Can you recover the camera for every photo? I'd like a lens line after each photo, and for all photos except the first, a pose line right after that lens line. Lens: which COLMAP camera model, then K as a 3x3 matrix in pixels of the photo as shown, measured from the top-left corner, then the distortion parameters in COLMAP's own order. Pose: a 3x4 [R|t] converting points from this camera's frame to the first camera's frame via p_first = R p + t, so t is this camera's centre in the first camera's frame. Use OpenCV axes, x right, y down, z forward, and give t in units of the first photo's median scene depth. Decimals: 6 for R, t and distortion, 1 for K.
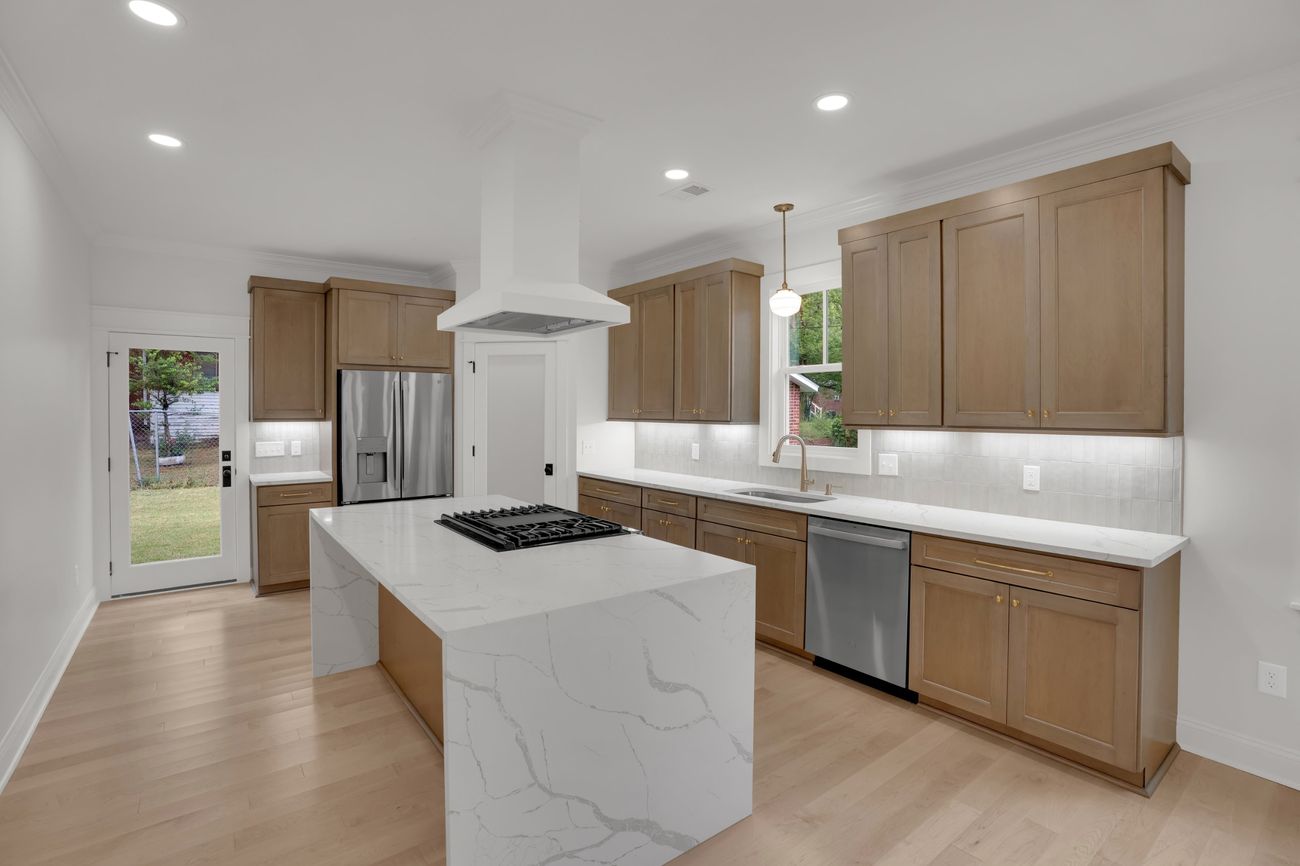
lens RADIAL K [[606.5, 0, 653.4], [0, 606.5, 422.5], [0, 0, 1]] dist [-0.043784, 0.007422]
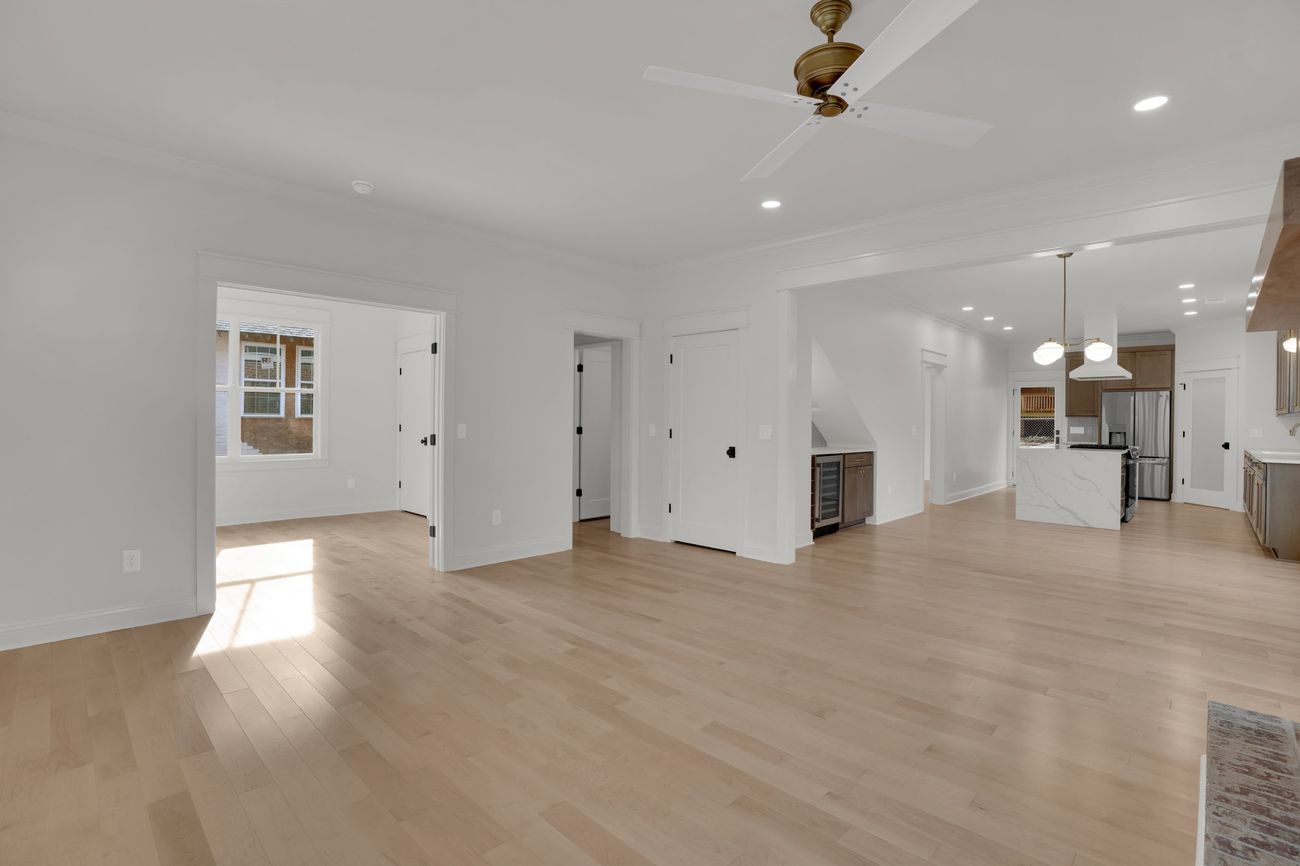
lens RADIAL K [[606.5, 0, 636.7], [0, 606.5, 425.8], [0, 0, 1]] dist [-0.043784, 0.007422]
pose [[0.133503, 0.006024, -0.991030, 1.293446], [-0.030136, 0.999544, 0.002016, 0.073141], [0.990590, 0.029597, 0.133623, -0.880070]]
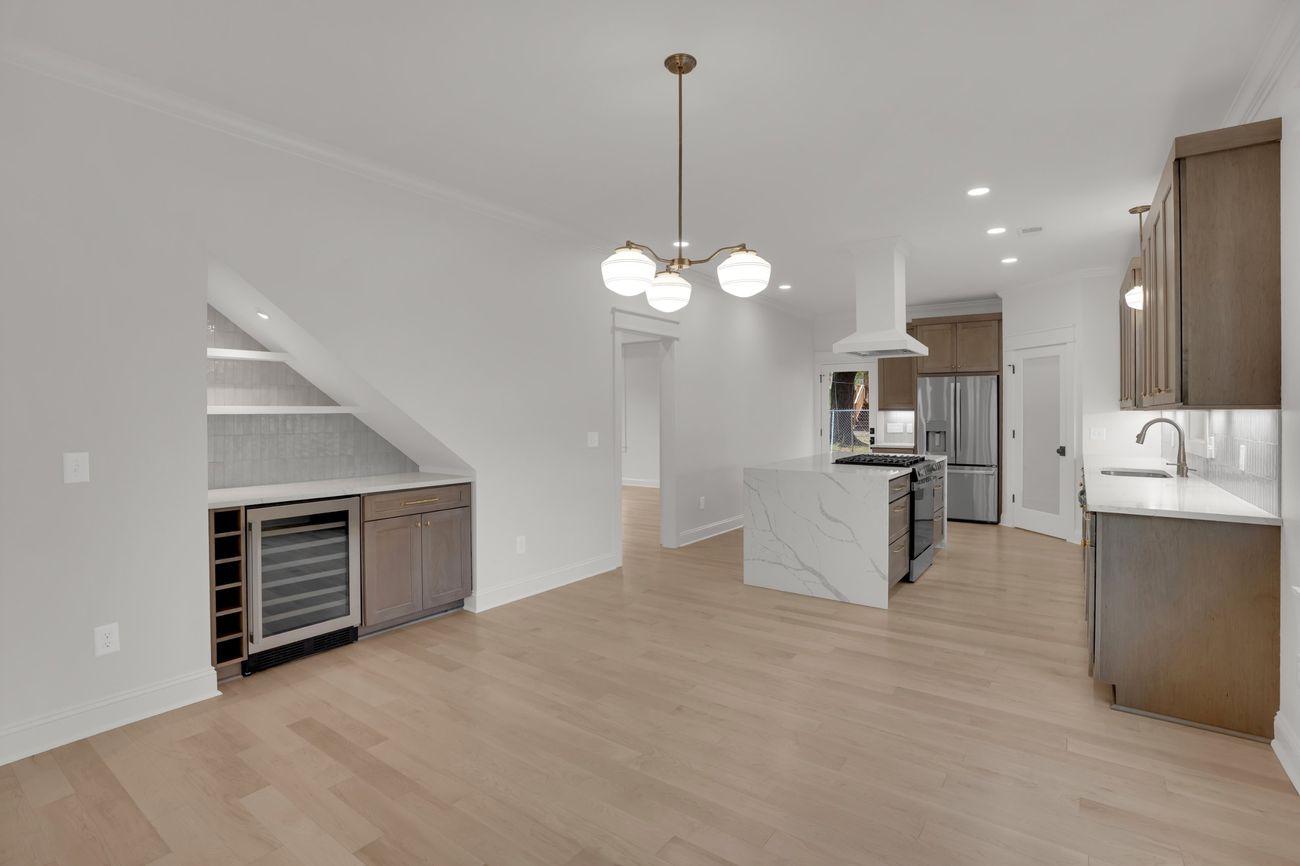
lens RADIAL K [[606.5, 0, 648.6], [0, 606.5, 407.9], [0, 0, 1]] dist [-0.043784, 0.007422]
pose [[0.279520, -0.009408, -0.960094, 0.775515], [-0.019943, 0.999679, -0.015602, 0.029259], [0.959933, 0.023509, 0.279242, -0.114452]]
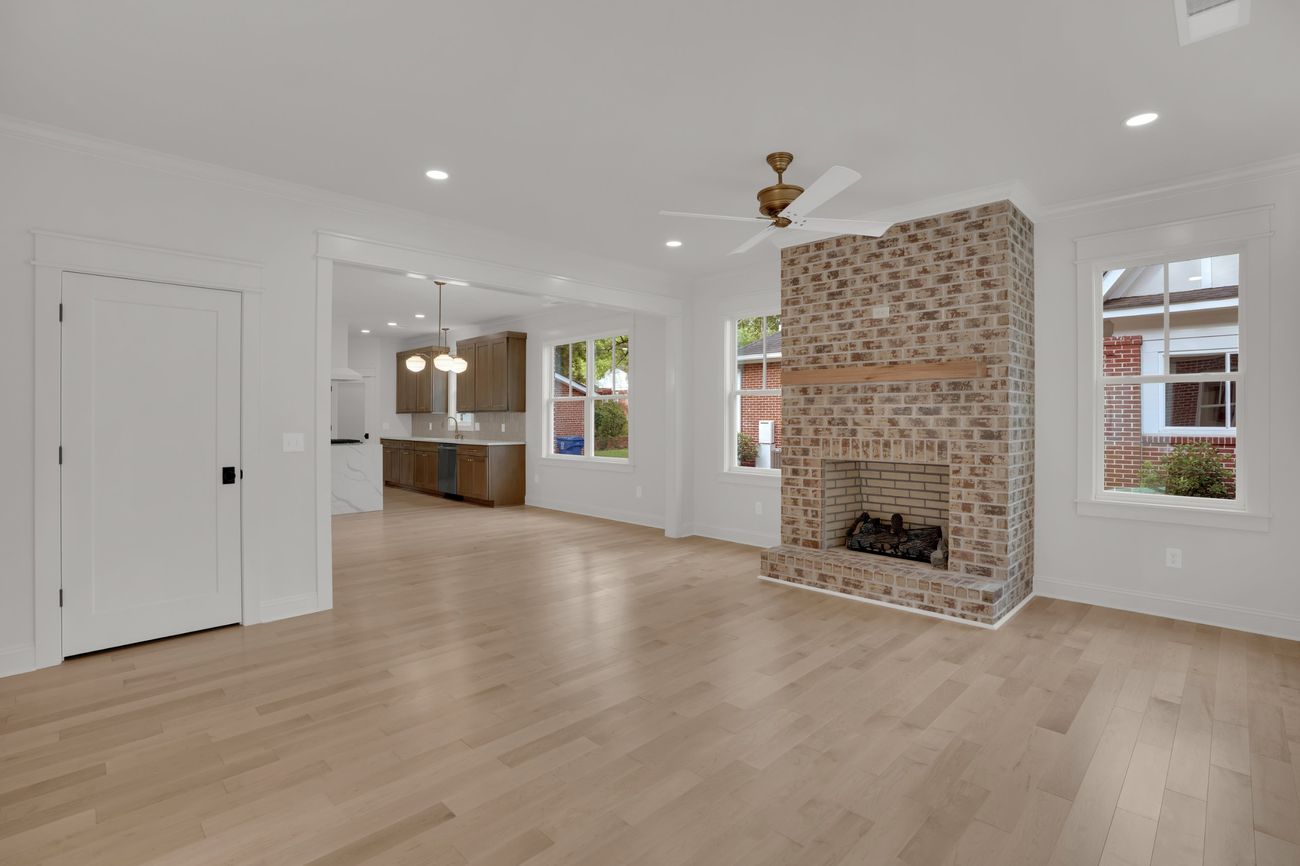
lens RADIAL K [[606.5, 0, 666.9], [0, 606.5, 410.7], [0, 0, 1]] dist [-0.043784, 0.007422]
pose [[0.989262, -0.007716, 0.145952, 0.616898], [0.012245, 0.999470, -0.030162, 0.068809], [-0.145642, 0.031625, 0.988832, -1.359898]]
